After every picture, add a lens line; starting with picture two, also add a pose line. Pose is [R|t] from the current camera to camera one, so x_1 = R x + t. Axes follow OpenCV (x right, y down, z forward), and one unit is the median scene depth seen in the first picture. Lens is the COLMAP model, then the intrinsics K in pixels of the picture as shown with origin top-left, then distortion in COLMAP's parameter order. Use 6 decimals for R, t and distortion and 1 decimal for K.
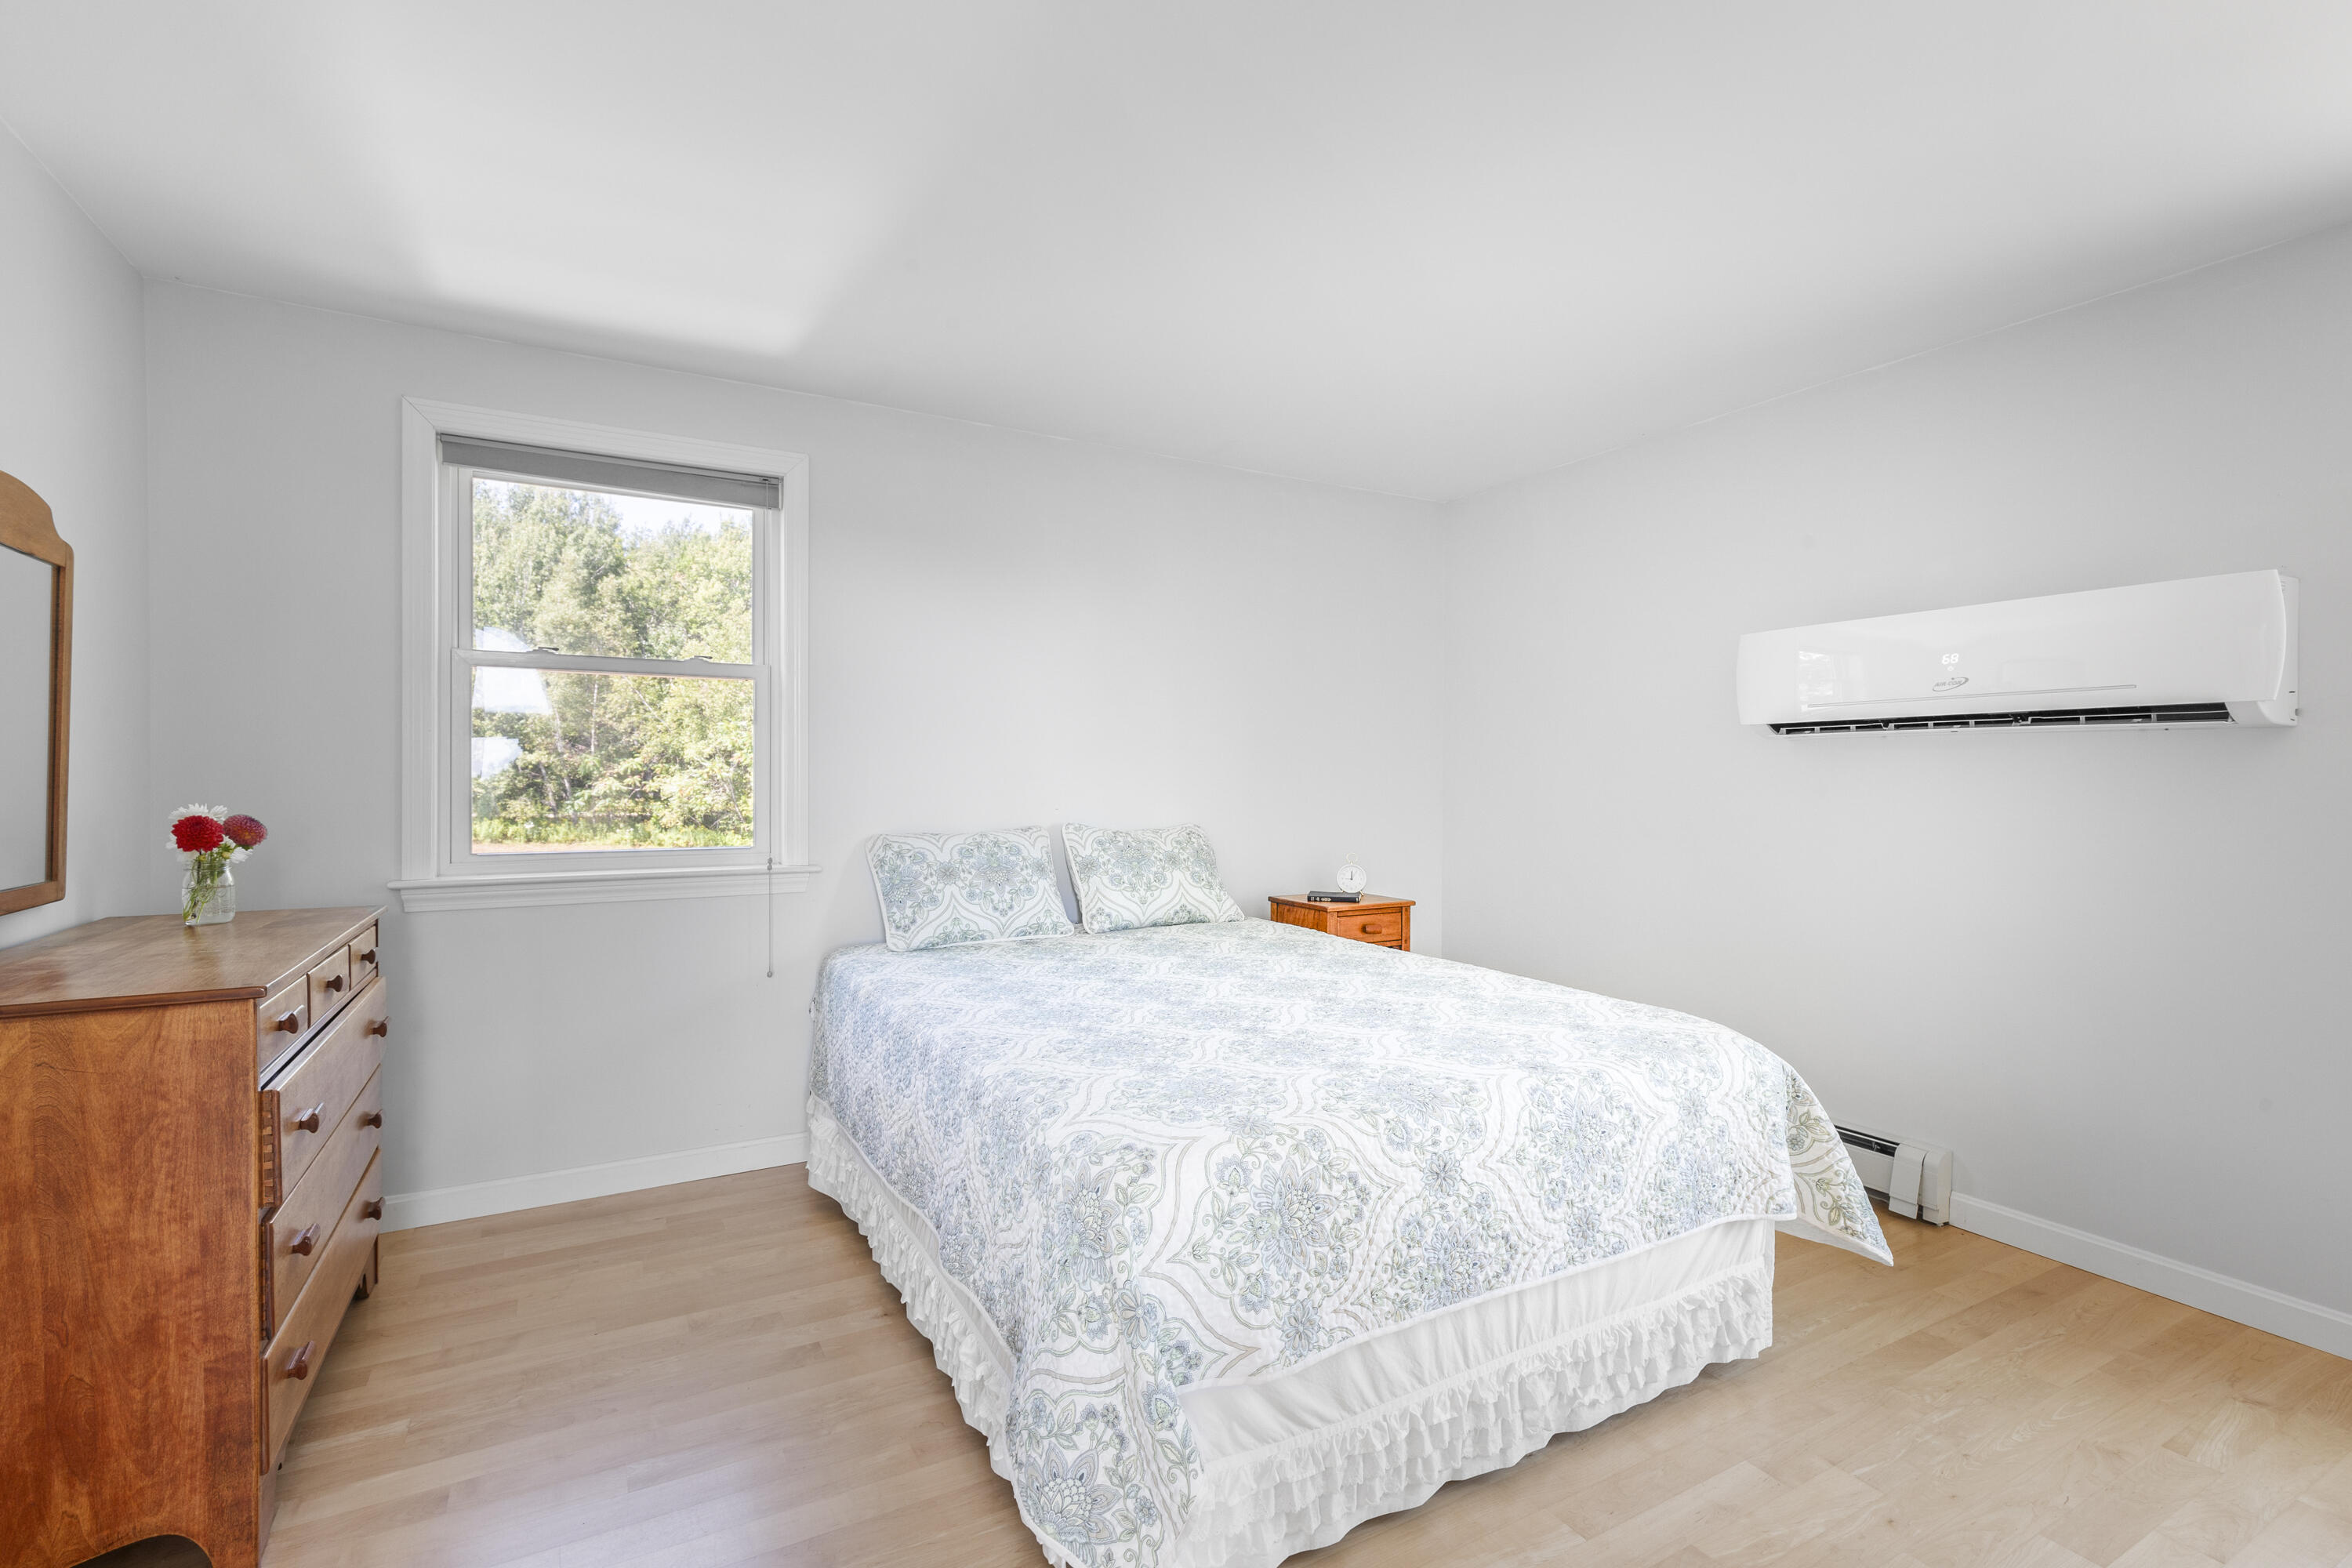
lens RADIAL K [[1051.3, 0, 1171.5], [0, 1051.3, 797.2], [0, 0, 1]] dist [-0.003393, -0.000712]
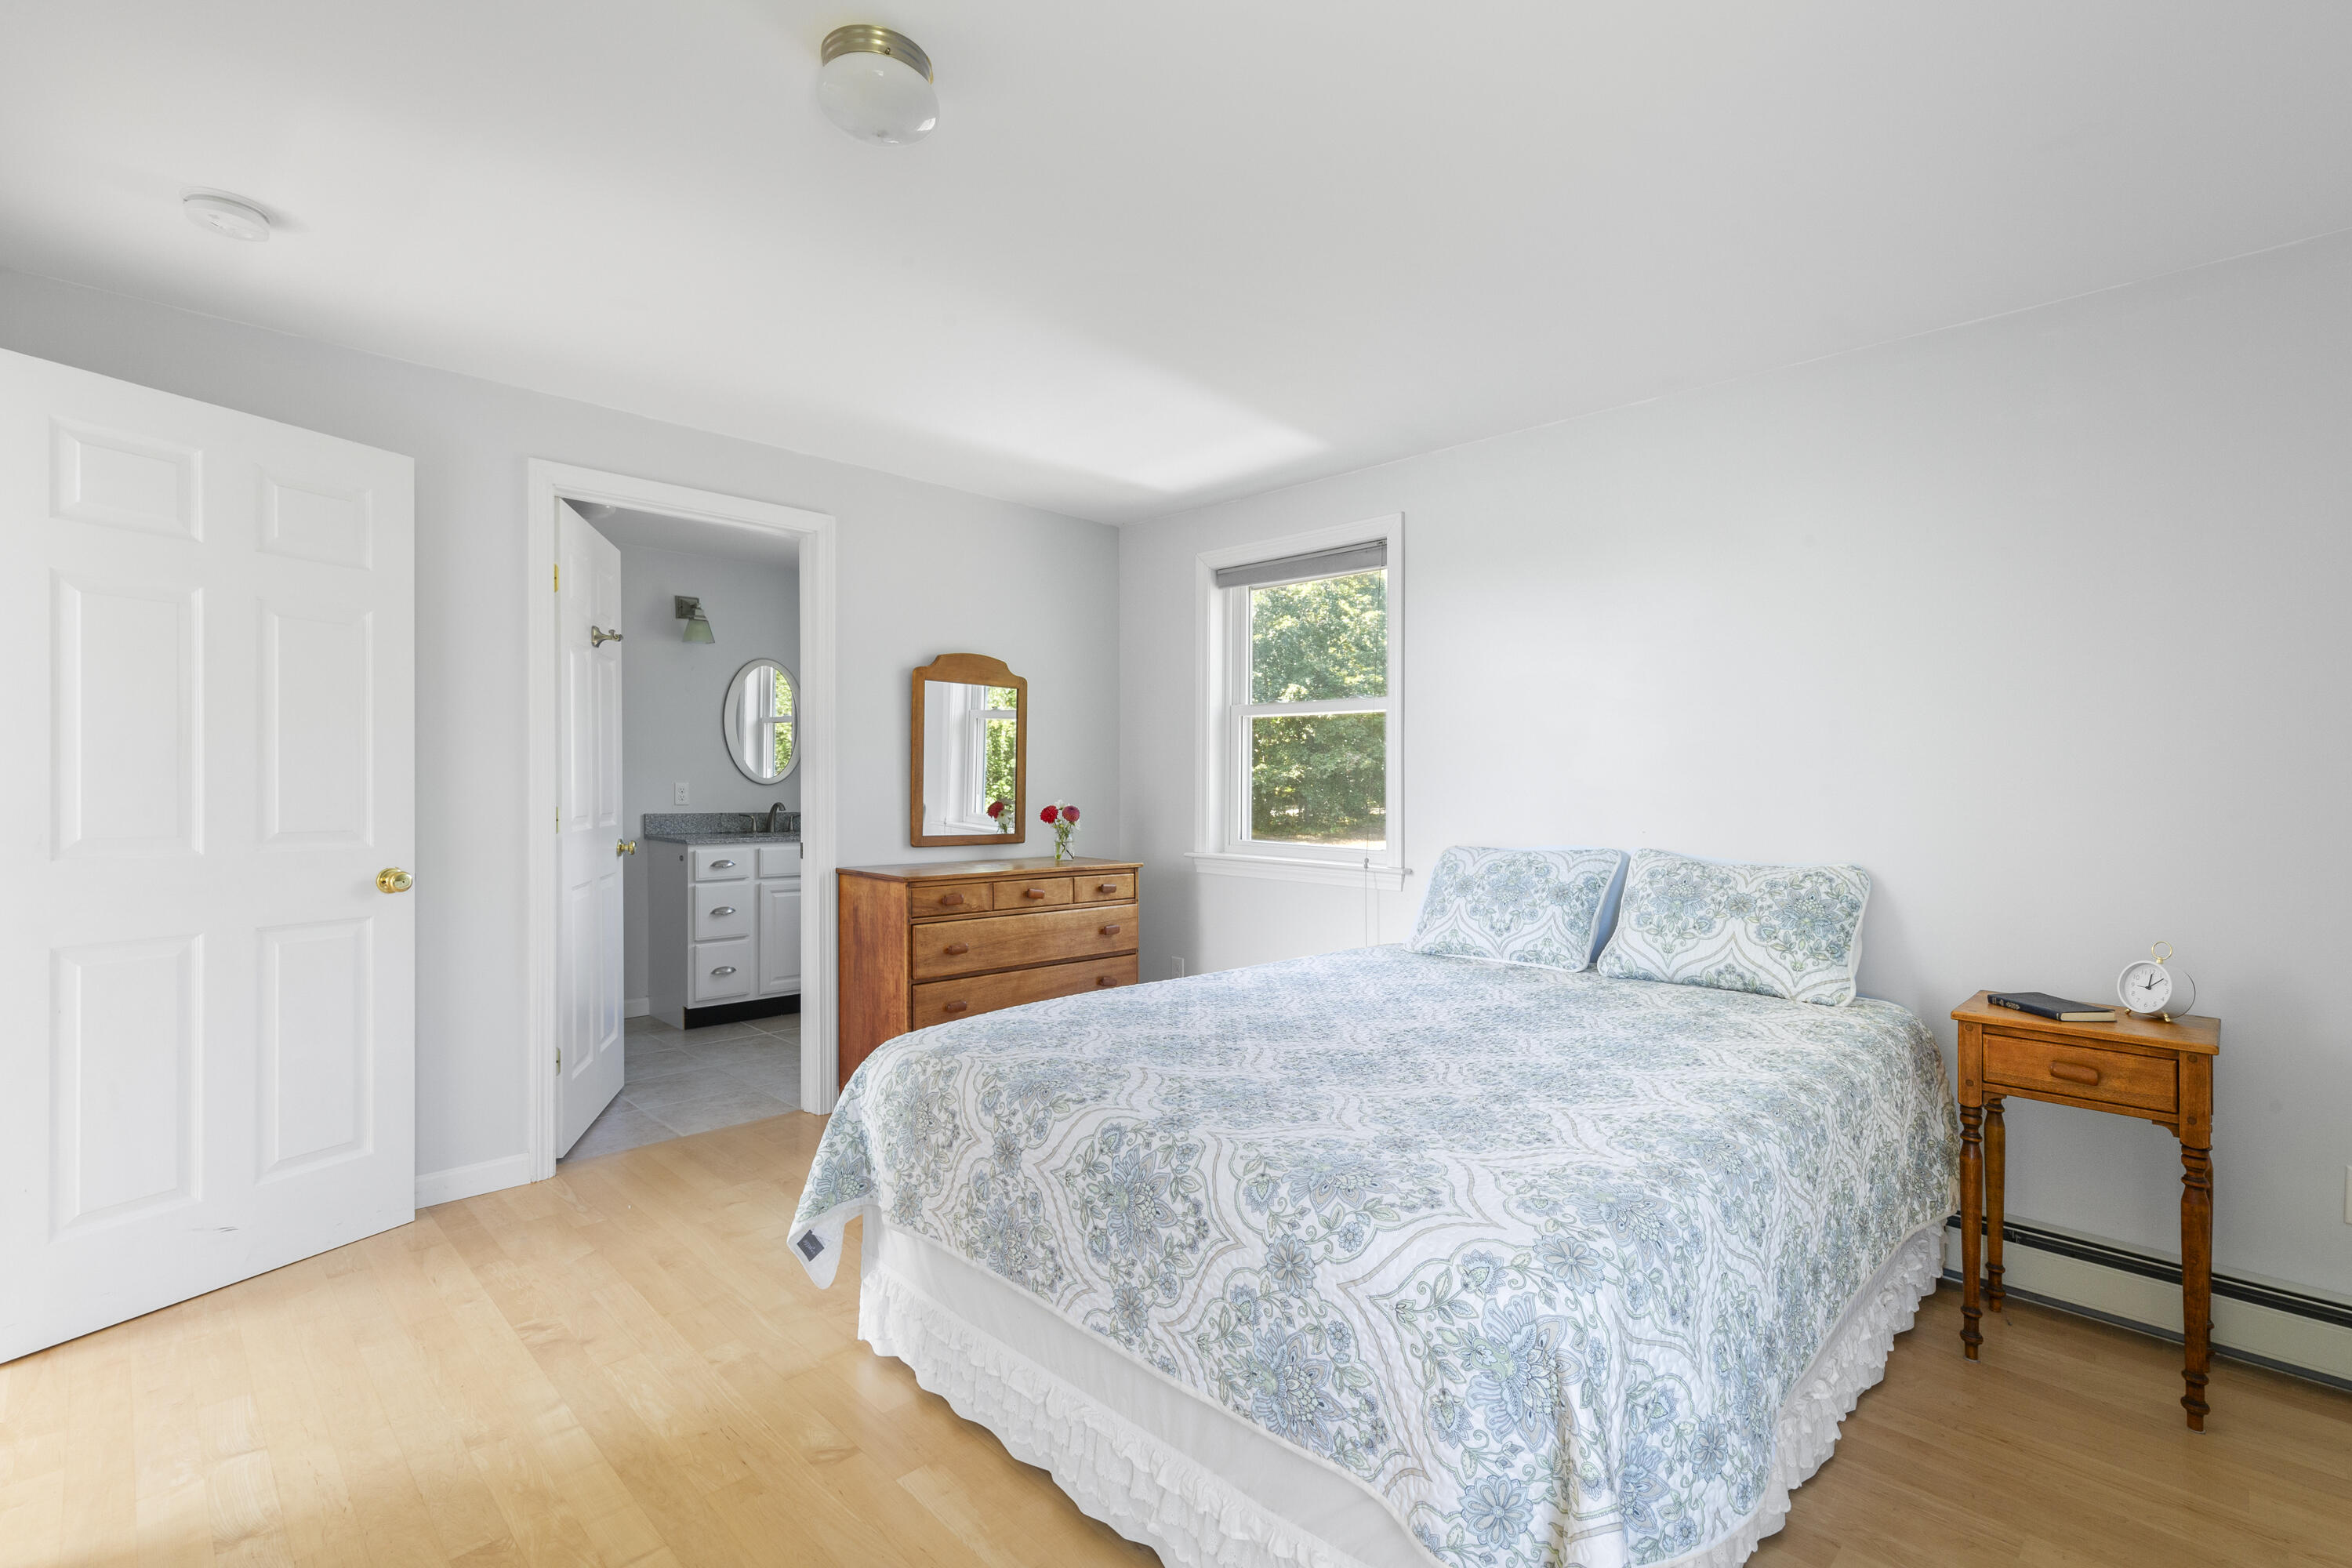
lens RADIAL K [[1051.3, 0, 1158.5], [0, 1051.3, 780.8], [0, 0, 1]] dist [-0.003393, -0.000712]
pose [[0.279184, -0.000841, -0.960237, 1.054063], [-0.033169, 0.999394, -0.010519, -0.014793], [0.959665, 0.034786, 0.278987, 0.653538]]
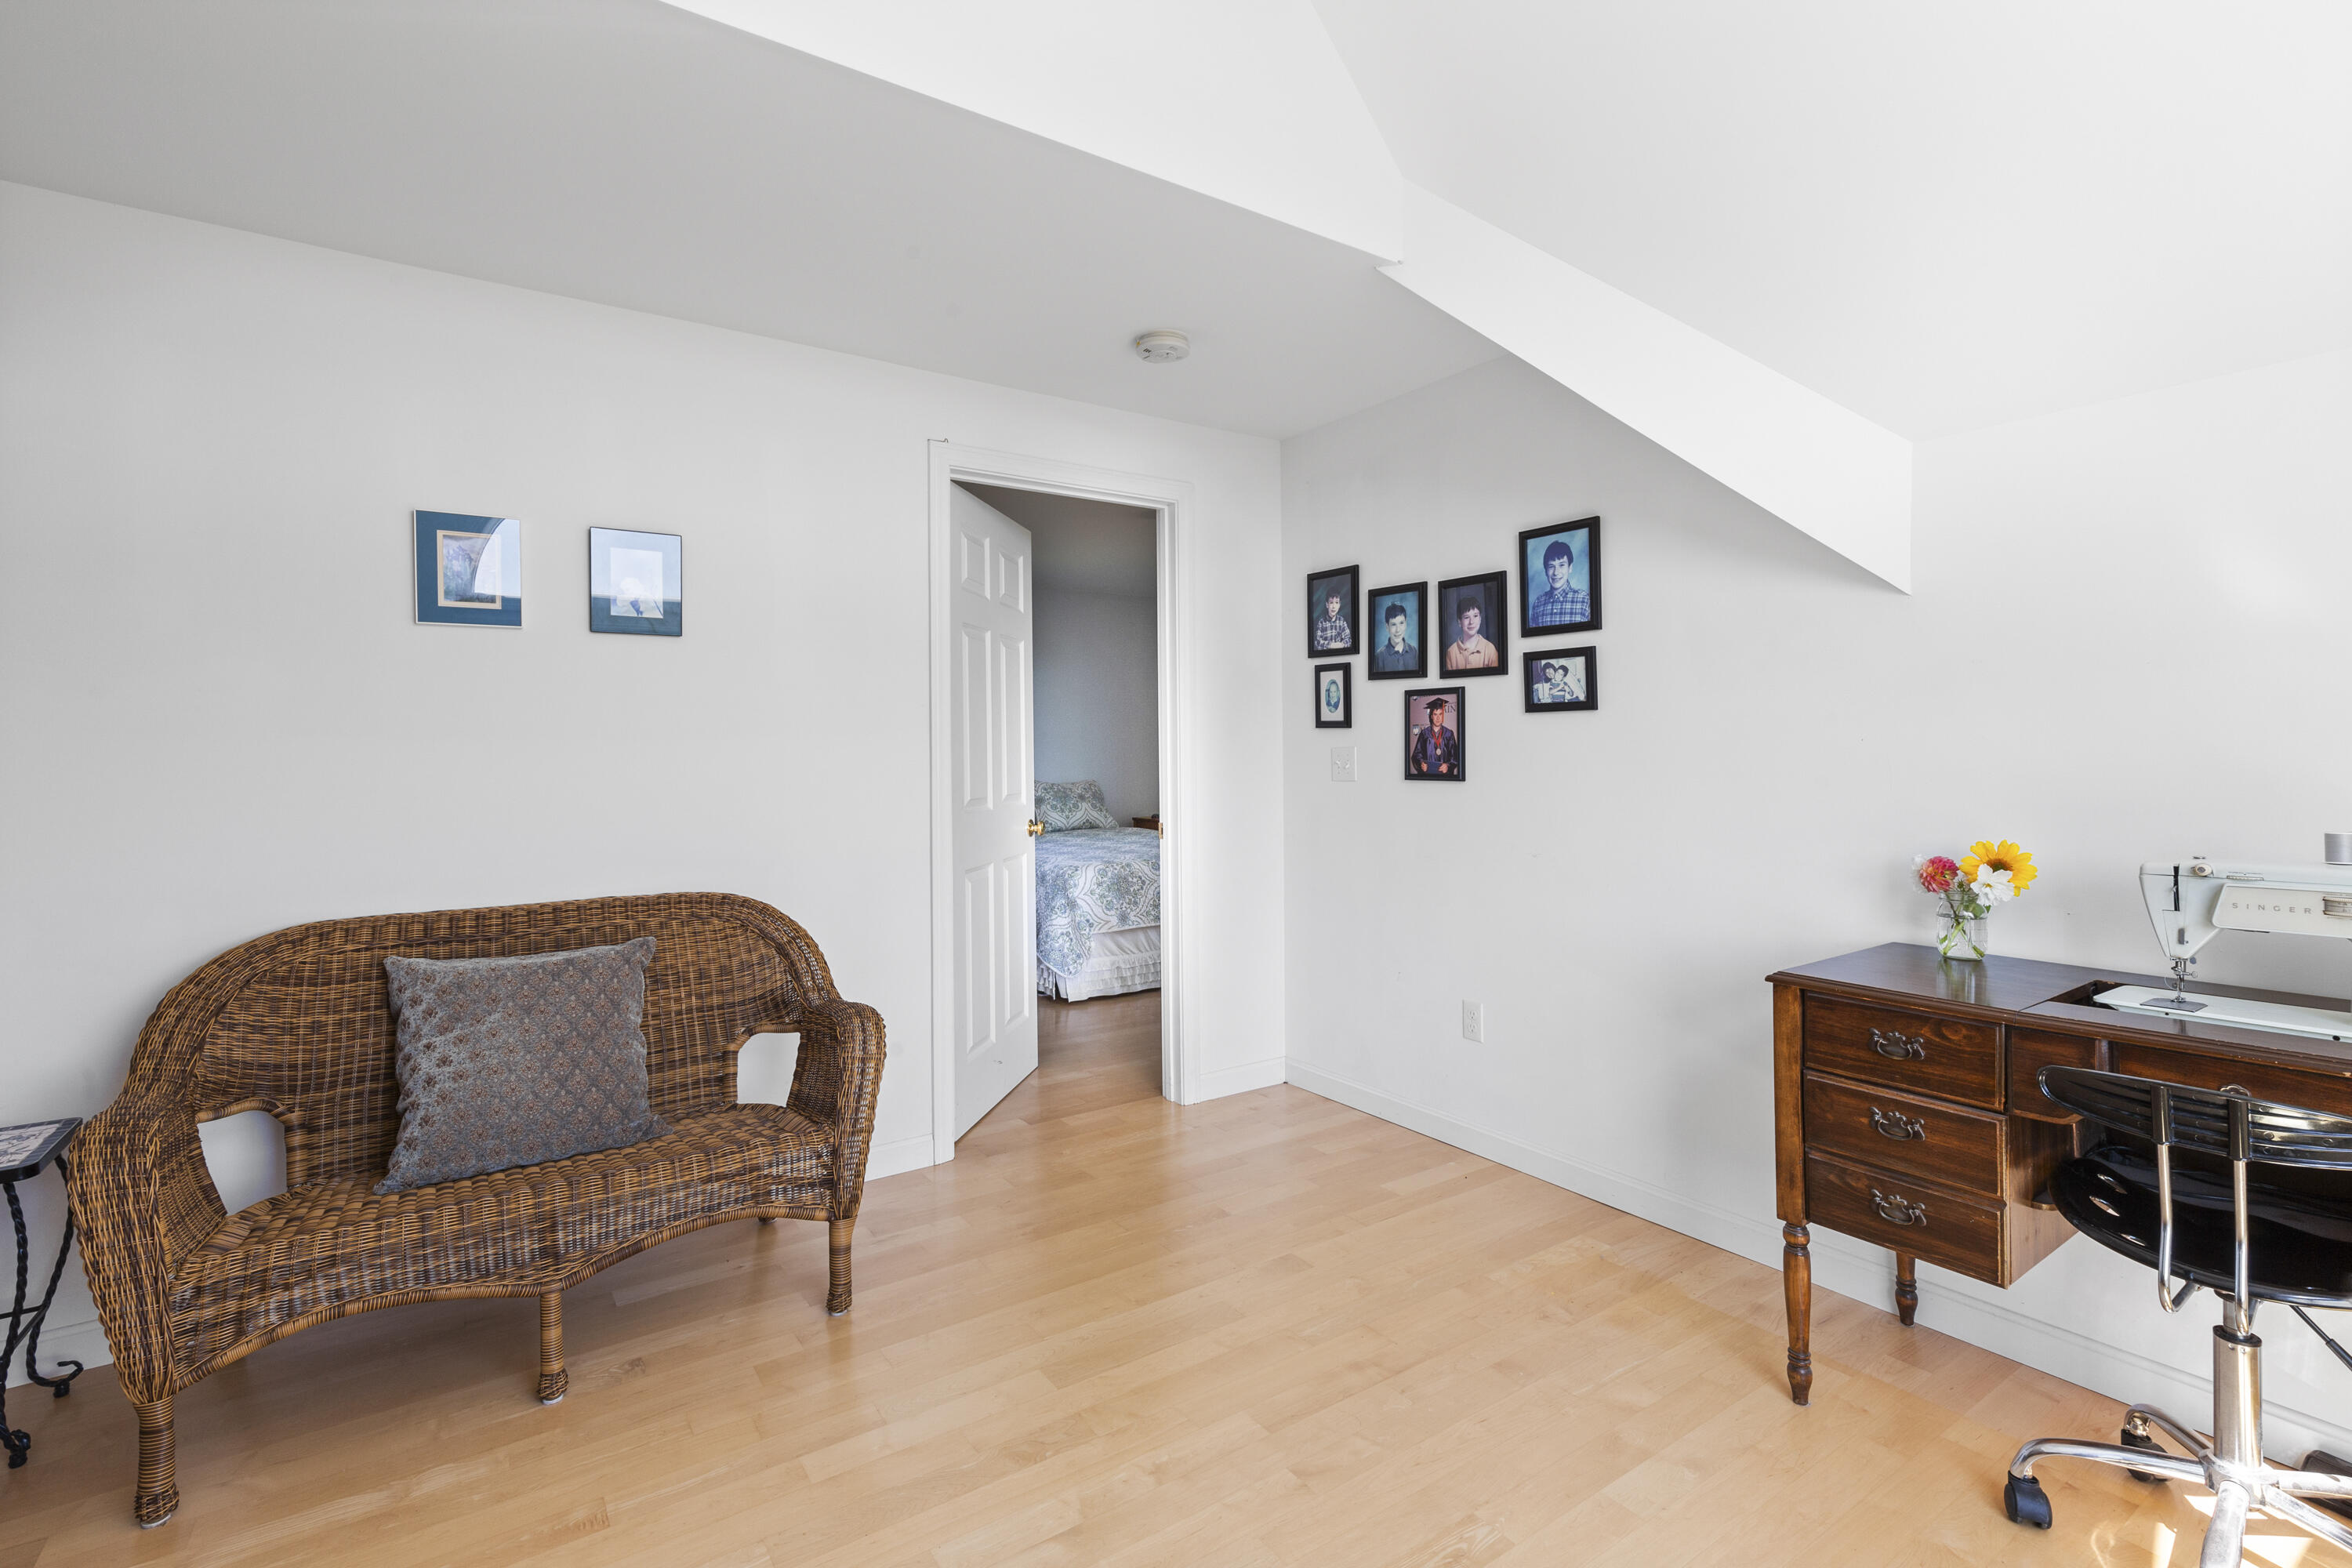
lens RADIAL K [[1051.3, 0, 1173.8], [0, 1051.3, 764.1], [0, 0, 1]] dist [-0.003393, -0.000712]
pose [[0.995644, -0.016166, 0.091822, -0.015687], [0.017340, 0.999778, -0.012000, 0.051982], [-0.091607, 0.013540, 0.995703, -2.151962]]
